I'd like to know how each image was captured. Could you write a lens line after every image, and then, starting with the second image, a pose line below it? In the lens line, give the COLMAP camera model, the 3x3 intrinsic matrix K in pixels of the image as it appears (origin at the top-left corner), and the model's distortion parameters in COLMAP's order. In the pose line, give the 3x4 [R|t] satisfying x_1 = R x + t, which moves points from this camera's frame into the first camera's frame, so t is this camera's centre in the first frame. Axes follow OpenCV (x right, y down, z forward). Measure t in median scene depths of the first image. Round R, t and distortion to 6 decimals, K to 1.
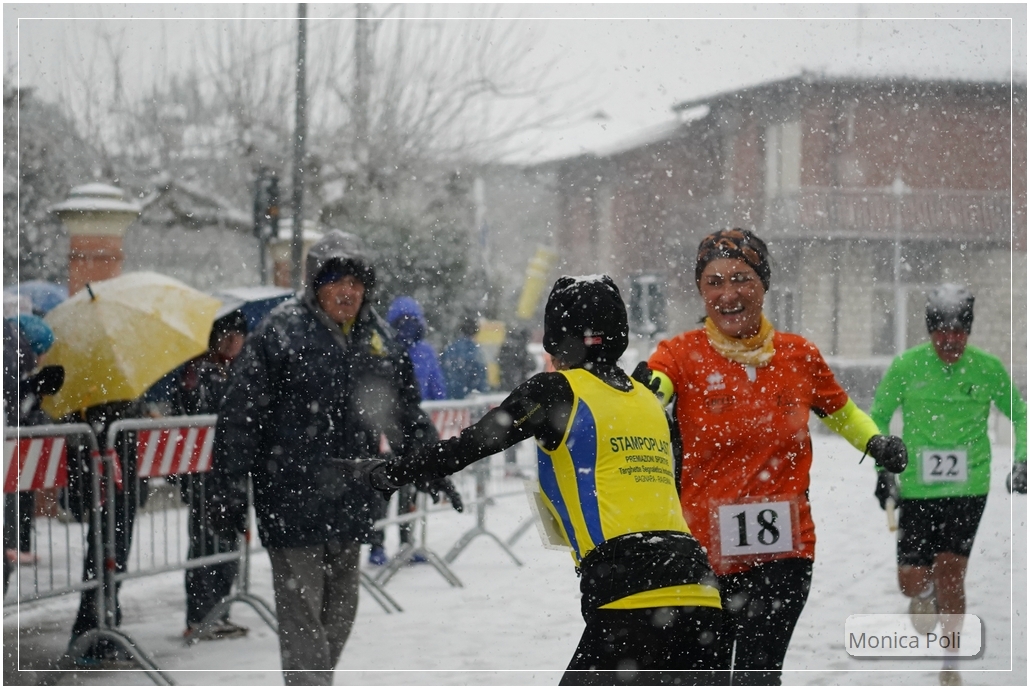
lens RADIAL K [[3206.4, 0, 515.0], [0, 3206.4, 344.5], [0, 0, 1]] dist [-0.037000, -1.715861]
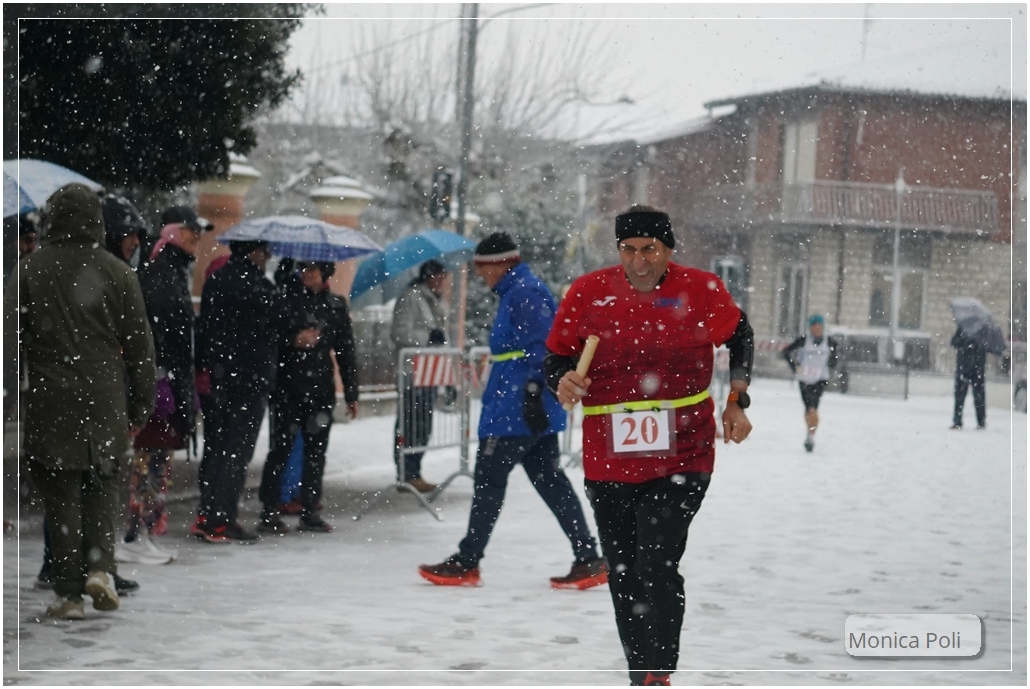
lens RADIAL K [[3206.4, 0, 515.0], [0, 3206.4, 344.5], [0, 0, 1]] dist [-0.037000, -1.715861]
pose [[0.998901, 0.045390, 0.011701, -0.043367], [-0.045553, 0.998863, 0.014043, -0.000826], [-0.011050, -0.014561, 0.999833, -0.236970]]
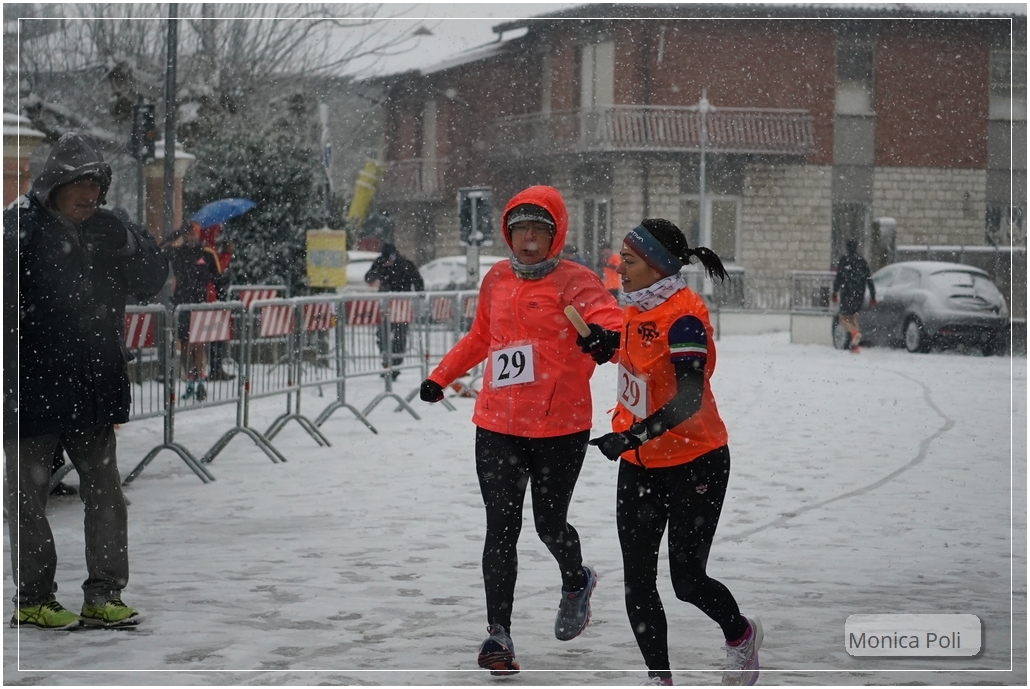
lens RADIAL K [[3282.4, 0, 515.0], [0, 3282.4, 344.5], [0, 0, 1]] dist [-0.181673, 1.691680]
pose [[0.998384, -0.000897, 0.056818, -0.008289], [-0.000706, 0.999602, 0.028192, 0.000270], [-0.056820, -0.028187, 0.997986, -0.129777]]
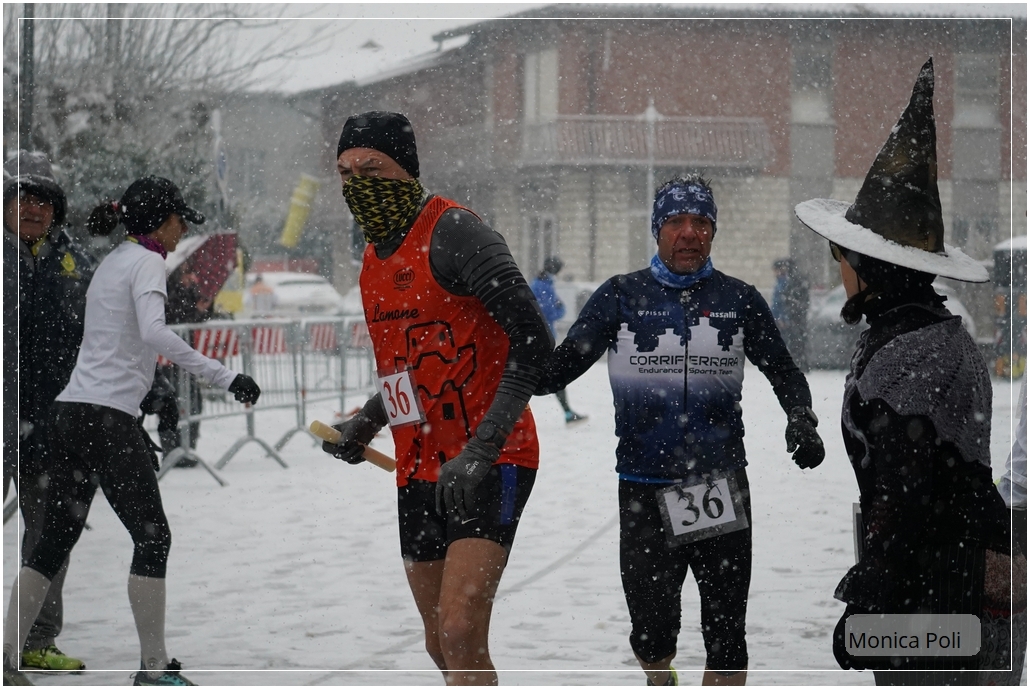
lens RADIAL K [[3206.4, 0, 515.0], [0, 3206.4, 344.5], [0, 0, 1]] dist [-0.037000, -1.715861]
pose [[0.998034, -0.009122, 0.062005, 0.017127], [0.007735, 0.999715, 0.022564, 0.000590], [-0.062193, -0.022040, 0.997821, -0.016233]]
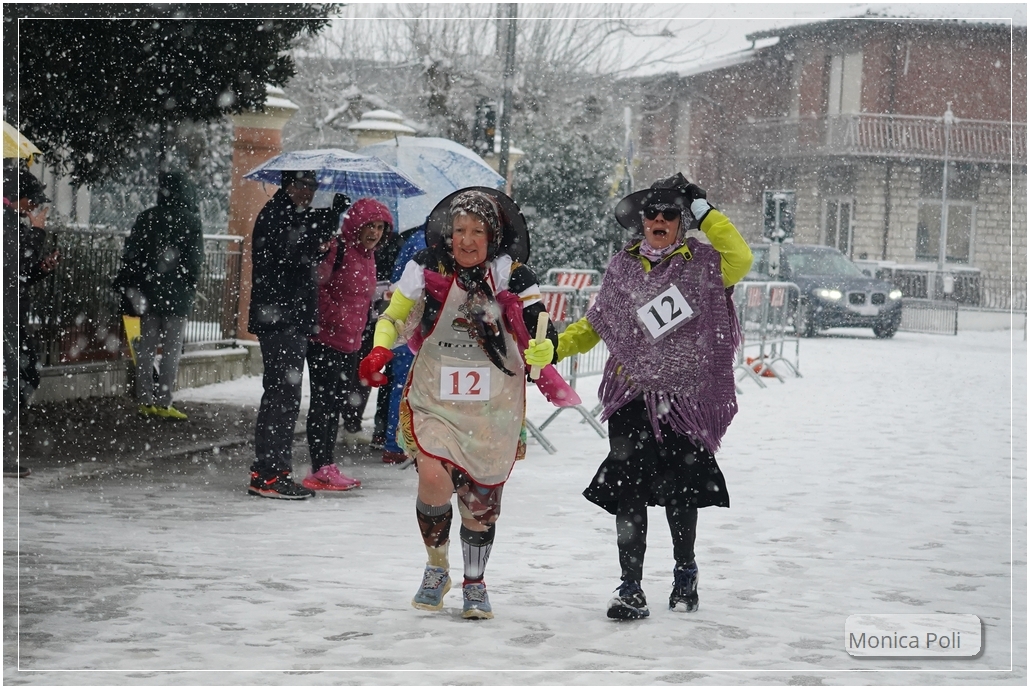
lens RADIAL K [[3192.2, 0, 515.0], [0, 3192.2, 344.5], [0, 0, 1]] dist [-0.007865, -1.331824]
pose [[0.999228, 0.039285, 0.000973, -0.045657], [-0.039295, 0.998630, 0.034569, -0.000671], [0.000386, -0.034580, 0.999402, -0.206931]]
